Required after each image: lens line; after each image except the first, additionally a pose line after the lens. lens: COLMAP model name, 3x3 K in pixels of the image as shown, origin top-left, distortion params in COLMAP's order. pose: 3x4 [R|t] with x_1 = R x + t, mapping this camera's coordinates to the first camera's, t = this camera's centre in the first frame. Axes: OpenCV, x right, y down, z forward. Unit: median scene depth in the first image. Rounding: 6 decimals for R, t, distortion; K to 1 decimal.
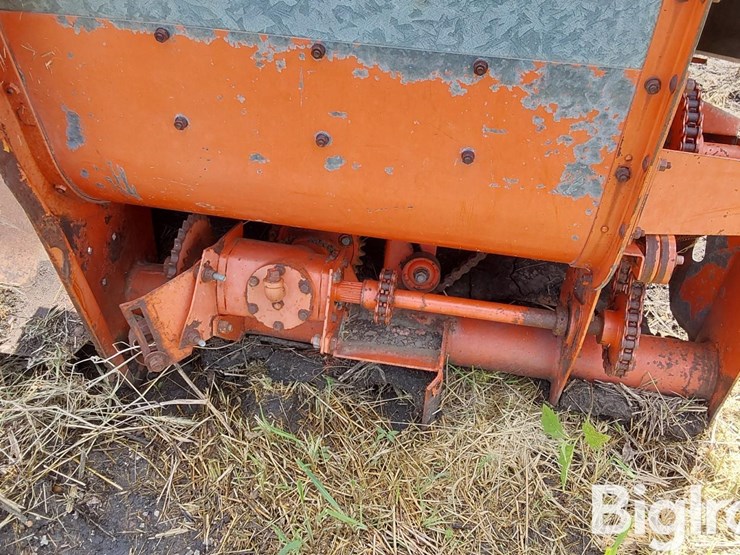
lens RADIAL K [[712.4, 0, 370.0], [0, 712.4, 277.5], [0, 0, 1]] dist [0.148494, -0.269703]
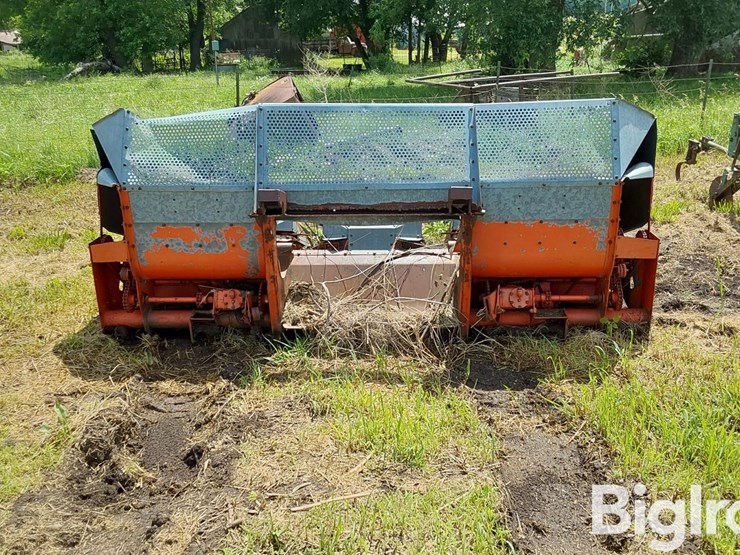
lens RADIAL K [[712.4, 0, 370.0], [0, 712.4, 277.5], [0, 0, 1]] dist [0.148494, -0.269703]
pose [[0.989768, -0.089196, 0.111369, -1.183829], [0.126400, 0.910230, -0.394340, 1.177390], [-0.066197, 0.404382, 0.912191, -2.084508]]
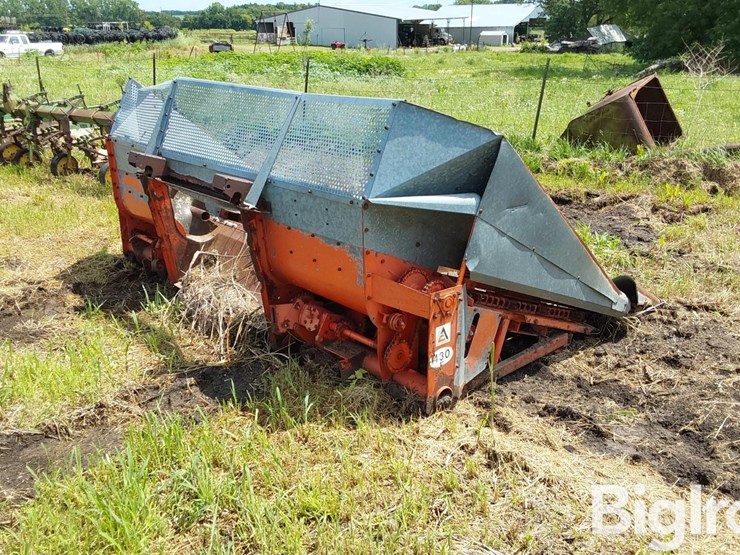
lens RADIAL K [[712.4, 0, 370.0], [0, 712.4, 277.5], [0, 0, 1]] dist [0.148494, -0.269703]
pose [[0.773523, 0.170151, -0.610501, 1.810411], [-0.409593, 0.869297, -0.276688, 0.588671], [0.483628, 0.464081, 0.742114, -1.154553]]
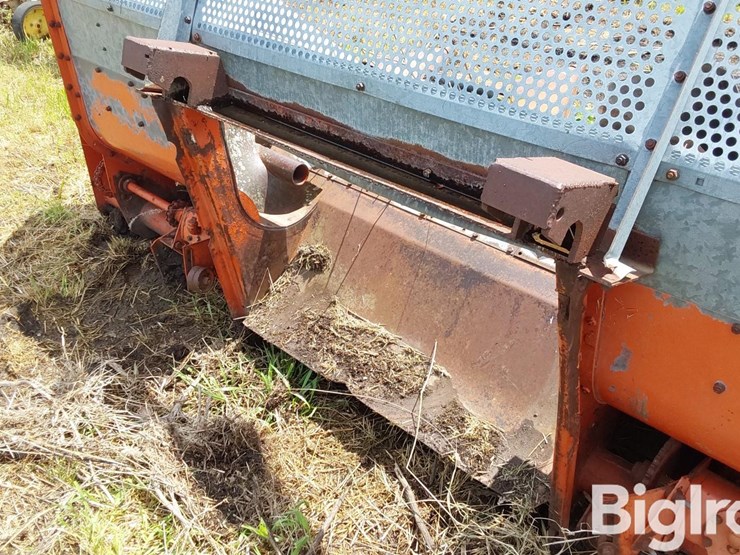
lens RADIAL K [[712.4, 0, 370.0], [0, 712.4, 277.5], [0, 0, 1]] dist [0.148494, -0.269703]
pose [[0.830612, 0.269007, -0.487565, -0.157521], [-0.347938, 0.934330, -0.077242, -0.068844], [0.434768, 0.233800, 0.869663, -0.275547]]
